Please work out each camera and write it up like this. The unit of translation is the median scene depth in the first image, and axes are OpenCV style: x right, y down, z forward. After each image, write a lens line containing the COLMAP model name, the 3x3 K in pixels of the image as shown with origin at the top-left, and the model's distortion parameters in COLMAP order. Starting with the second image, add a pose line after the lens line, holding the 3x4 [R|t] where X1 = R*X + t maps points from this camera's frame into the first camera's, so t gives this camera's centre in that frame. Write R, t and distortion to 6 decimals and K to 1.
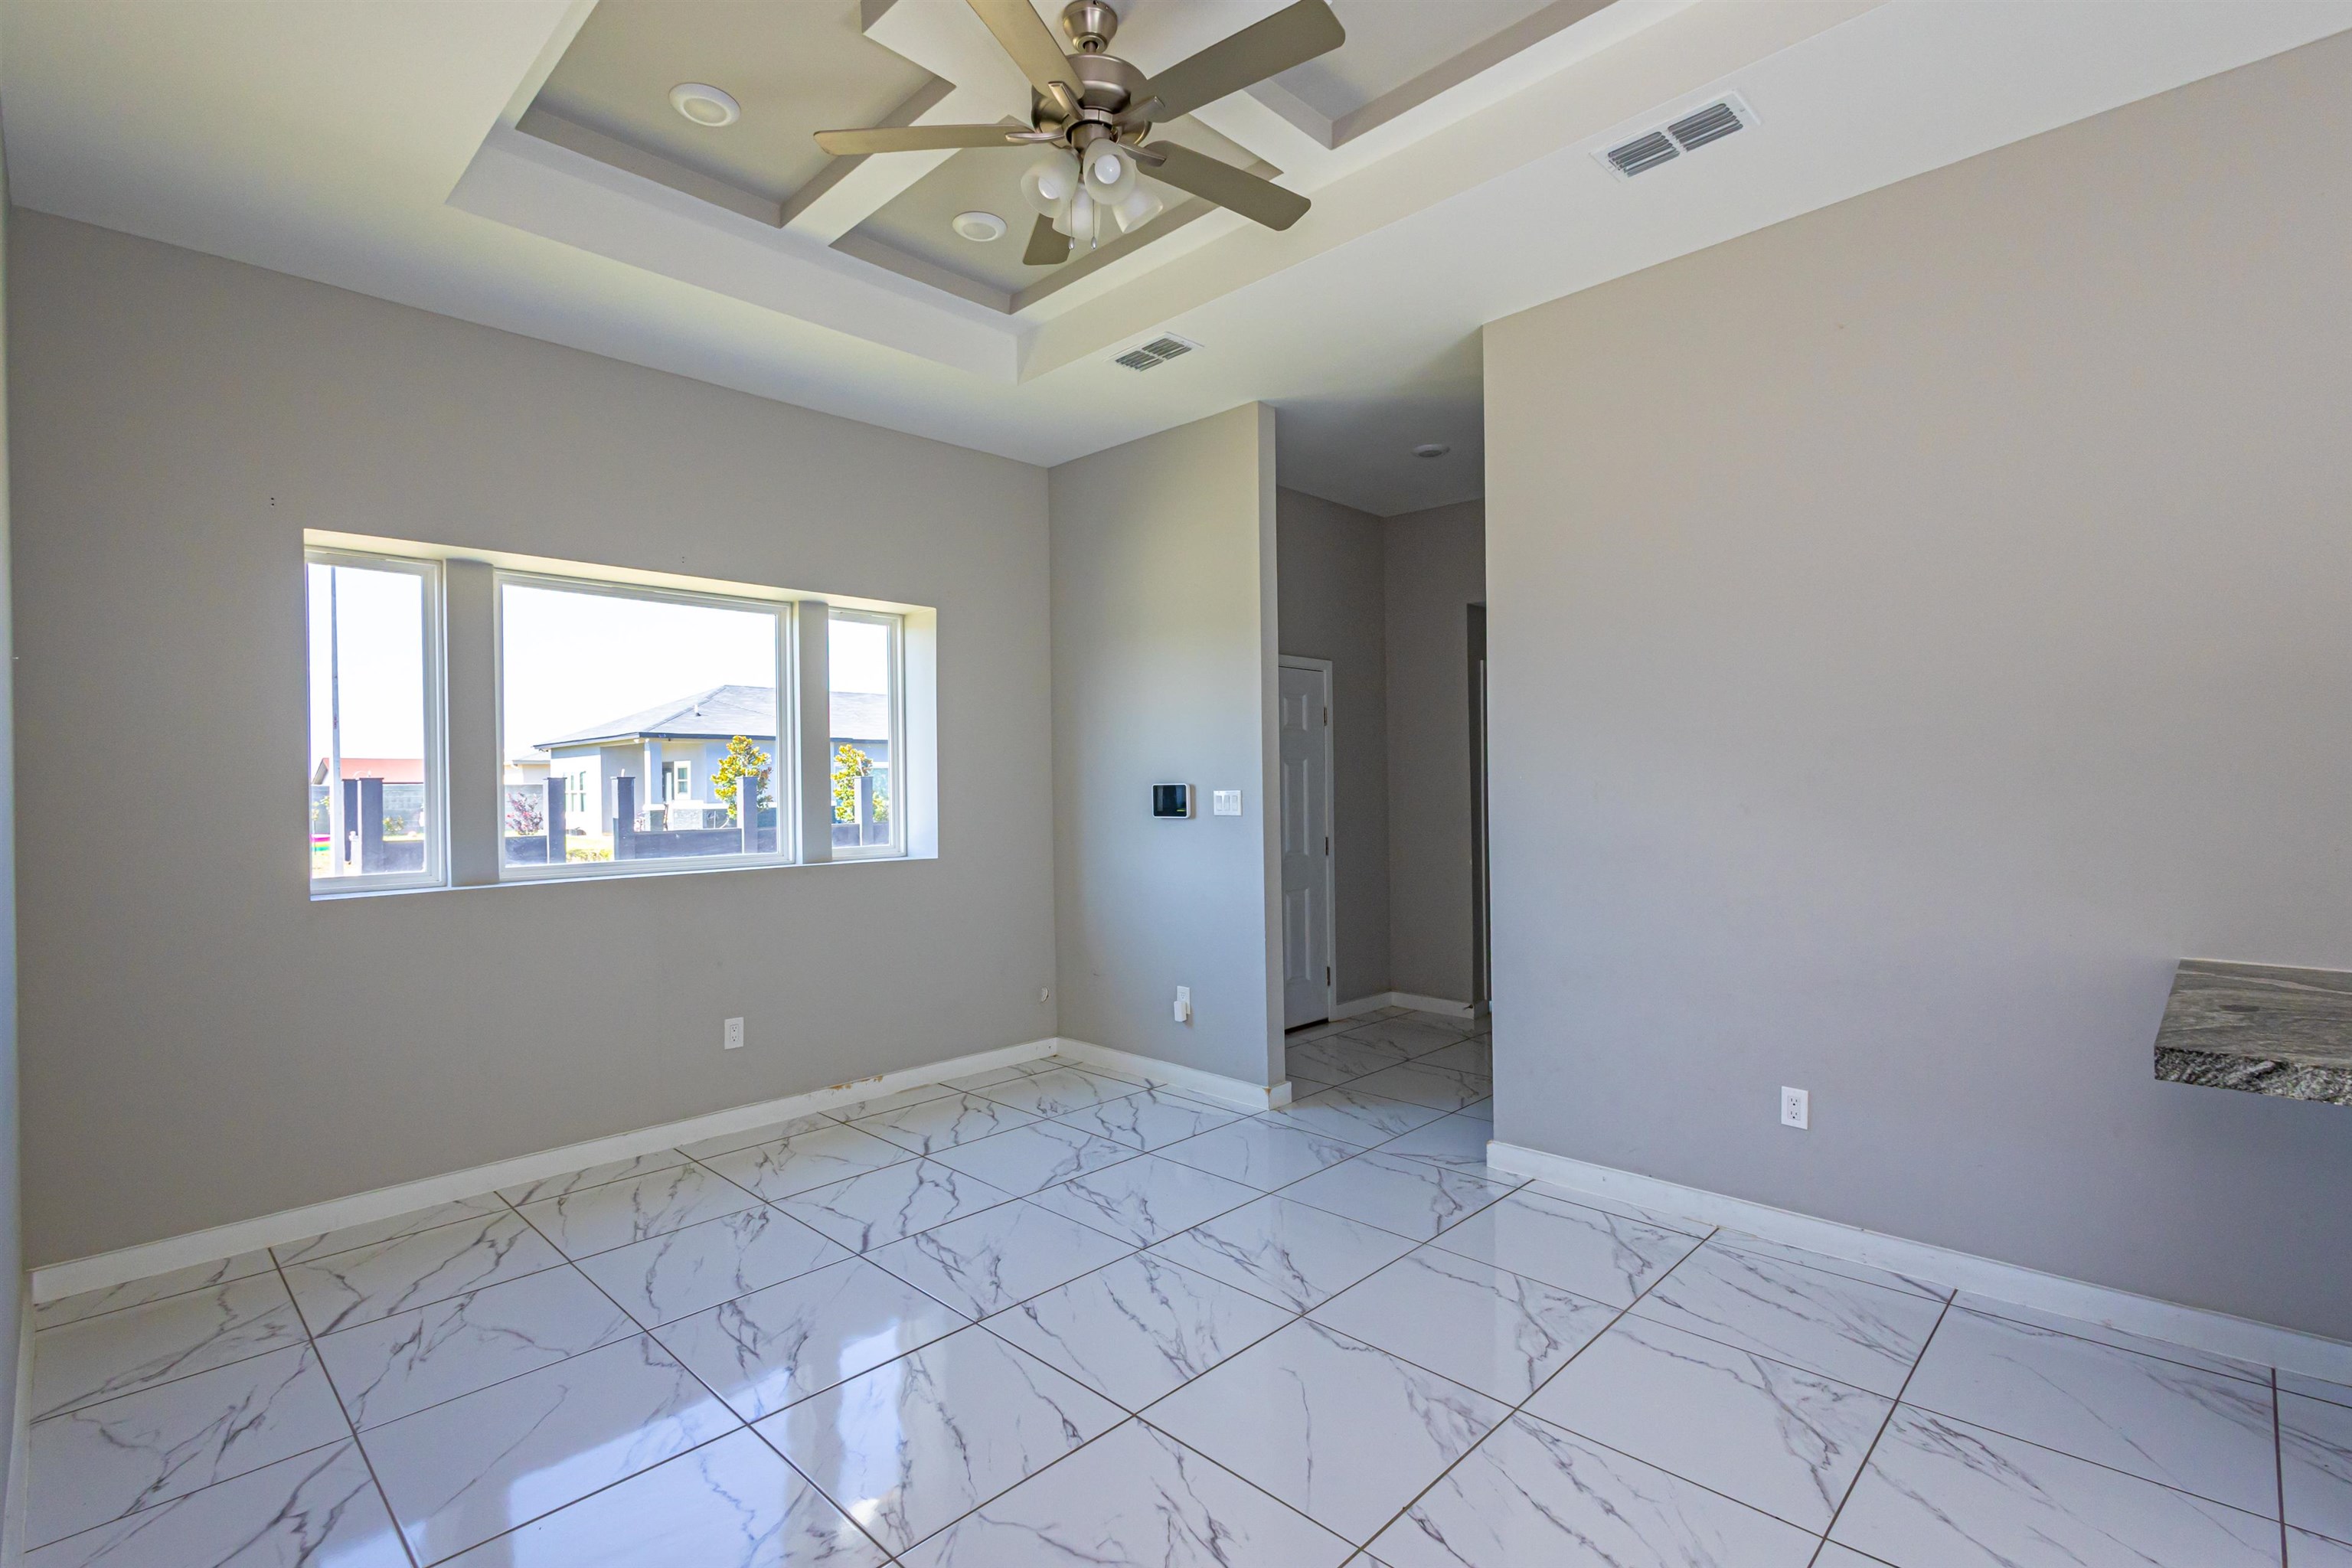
lens RADIAL K [[1079.7, 0, 1180.9], [0, 1079.7, 782.6], [0, 0, 1]] dist [0.009381, -0.000881]
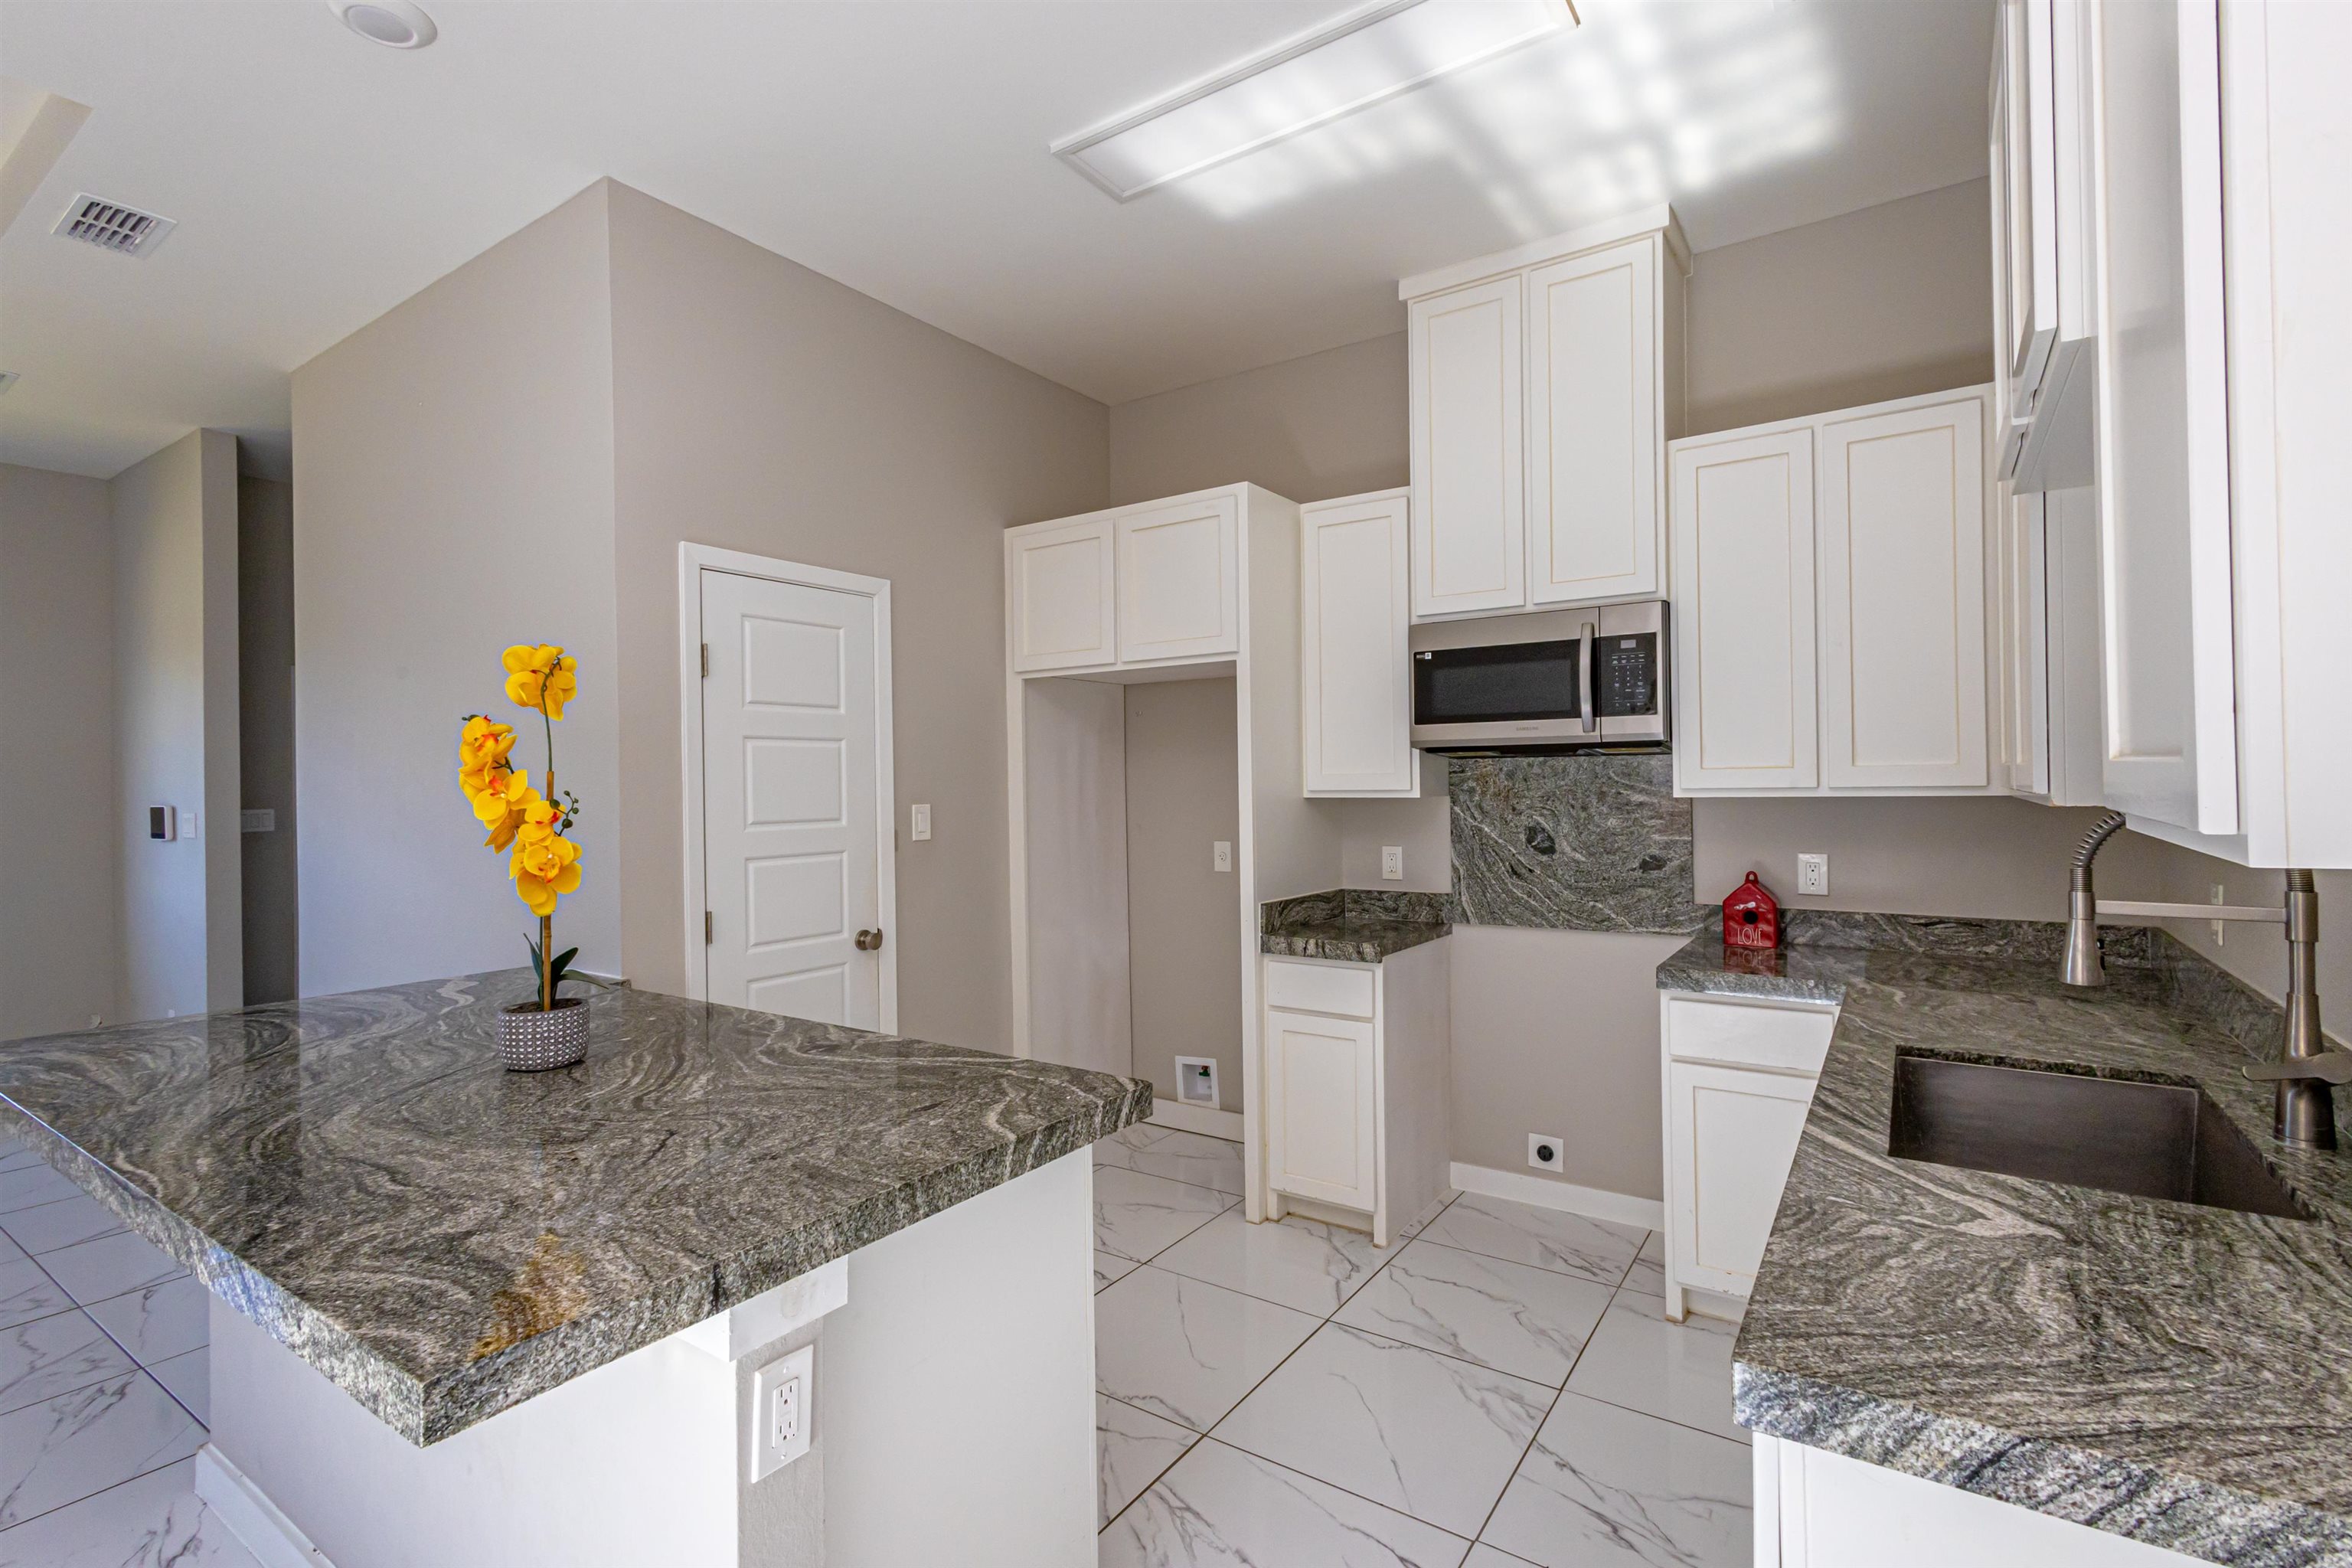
lens RADIAL K [[1079.7, 0, 1180.9], [0, 1079.7, 782.6], [0, 0, 1]] dist [0.009381, -0.000881]
pose [[0.984536, 0.000134, 0.175180, 0.942594], [0.000227, 0.999998, -0.002042, -0.022577], [-0.175180, 0.002050, 0.984534, -0.191859]]
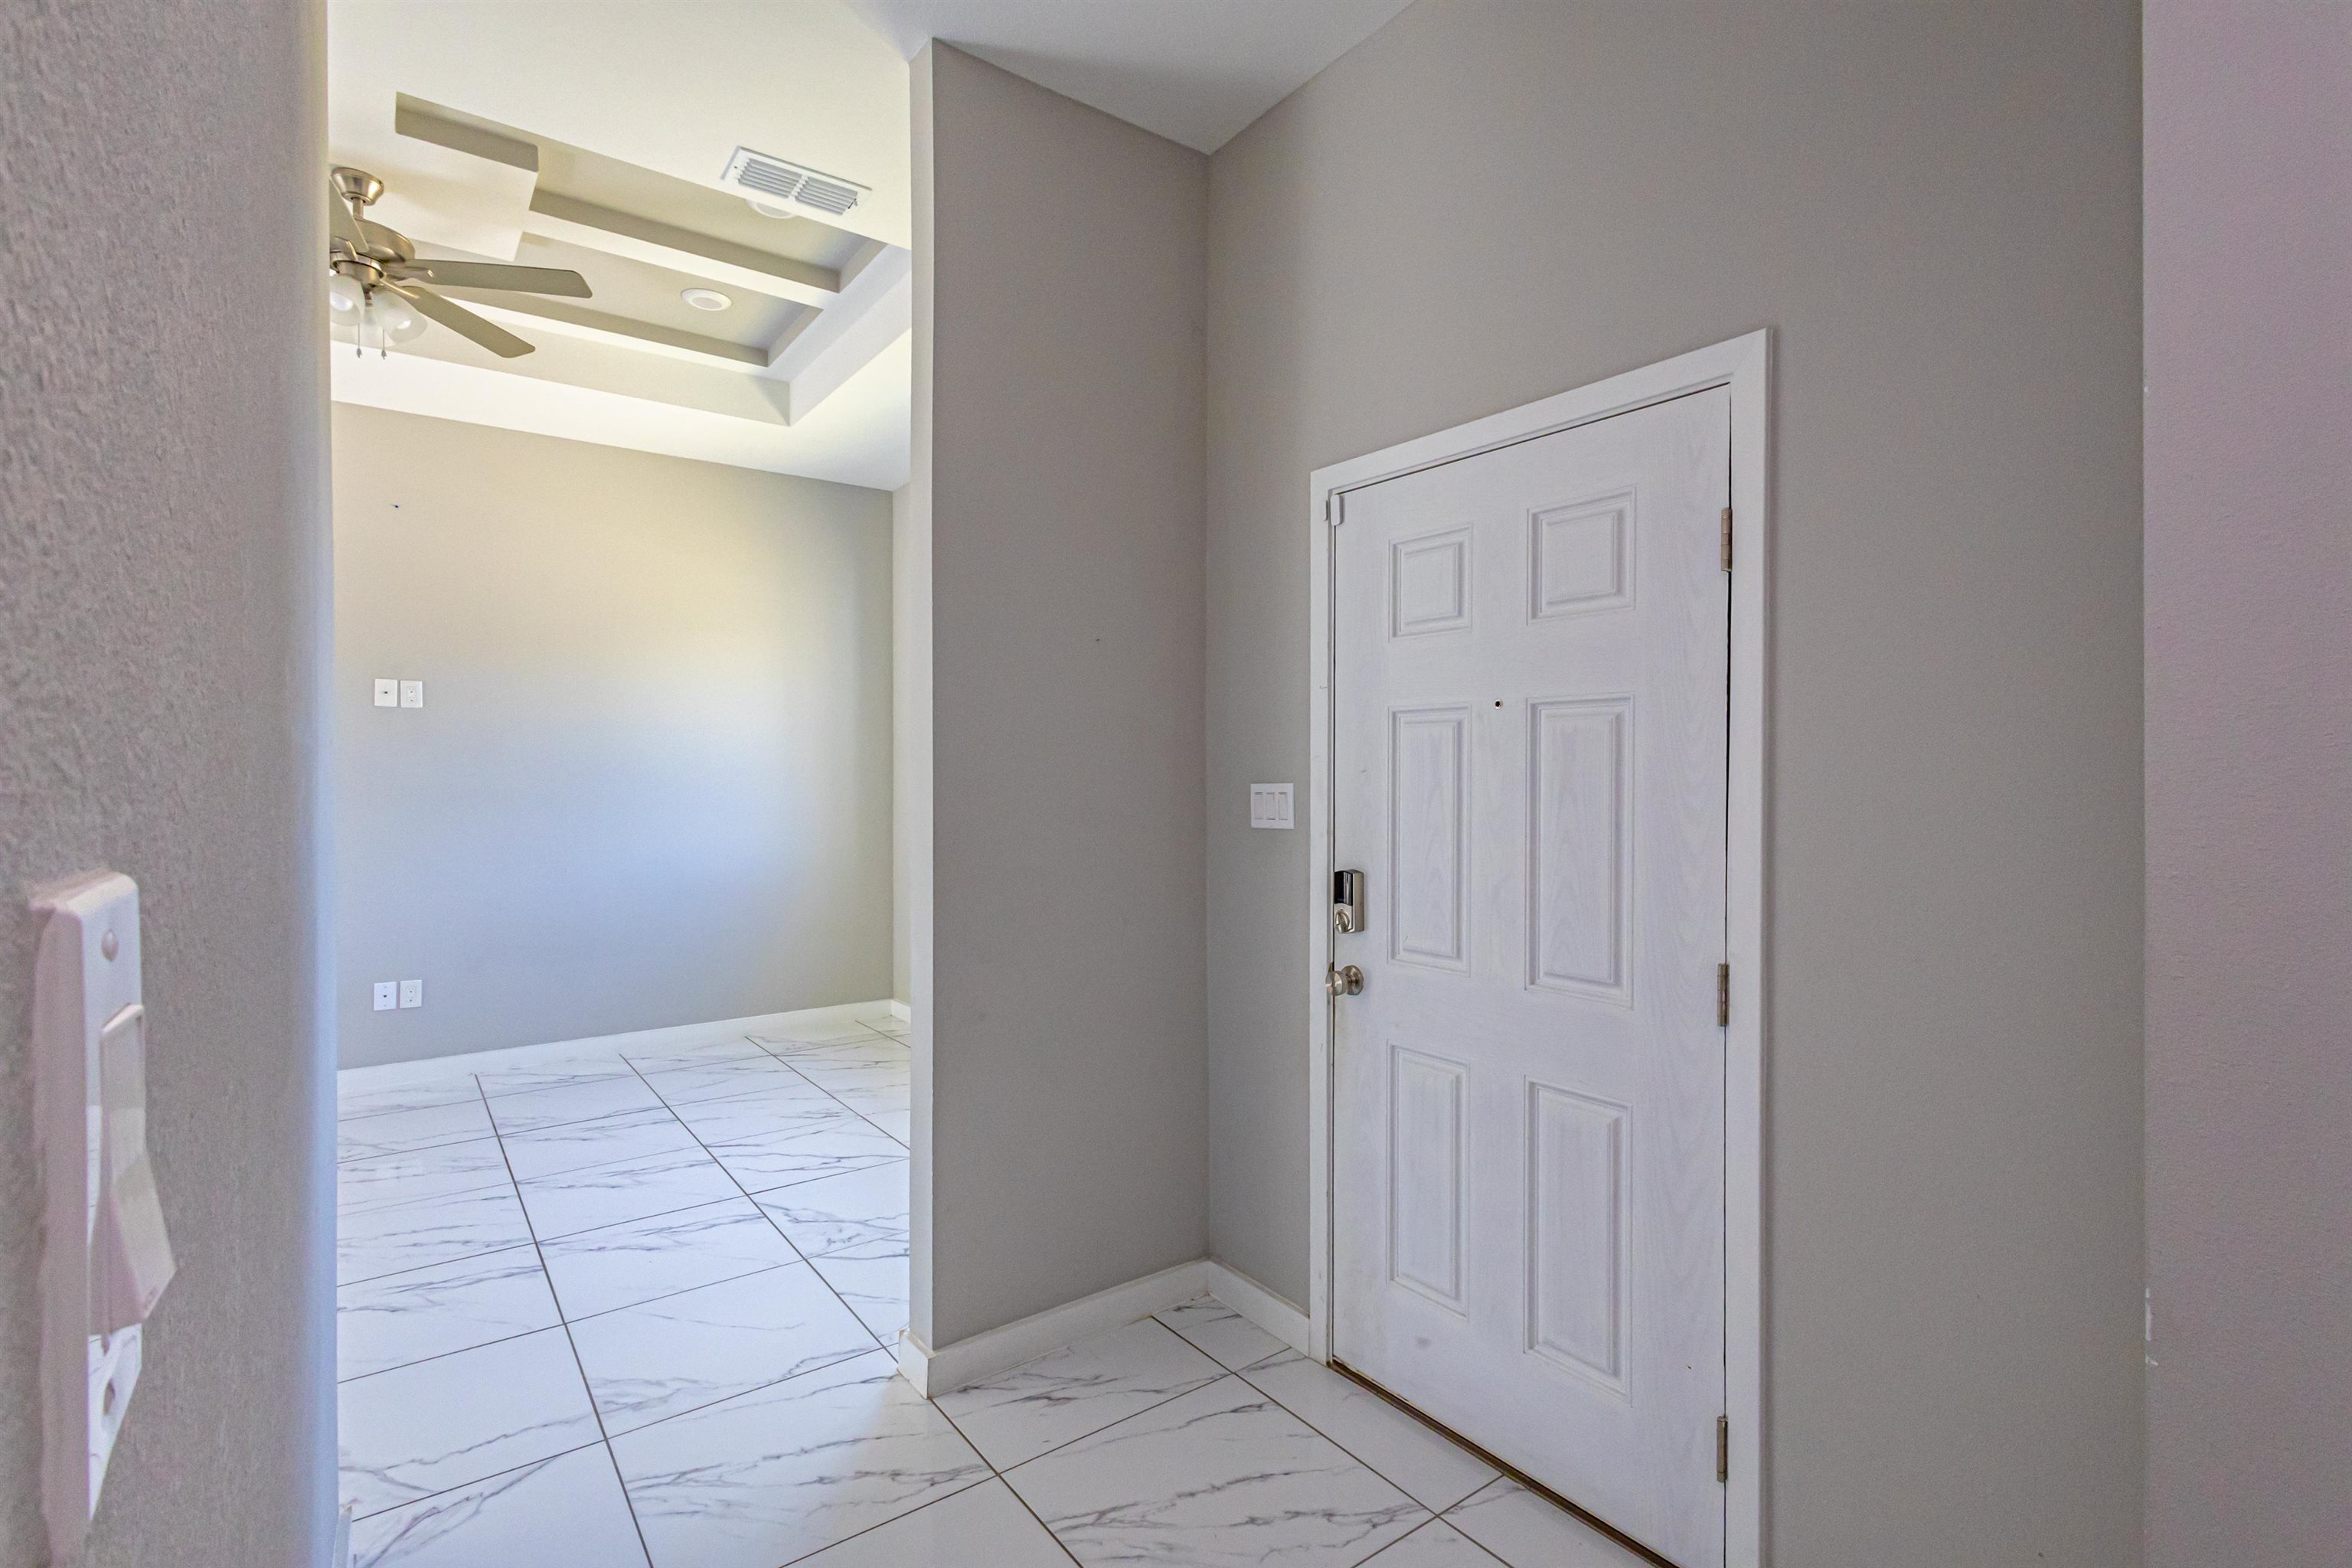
lens RADIAL K [[1094.7, 0, 1181.3], [0, 1094.7, 785.1], [0, 0, 1]] dist [0.005860, 0.000304]
pose [[-0.159572, 0.024381, -0.986885, 0.713850], [0.001396, 0.999700, 0.024471, -0.009977], [0.987185, 0.002527, -0.159558, 1.454197]]
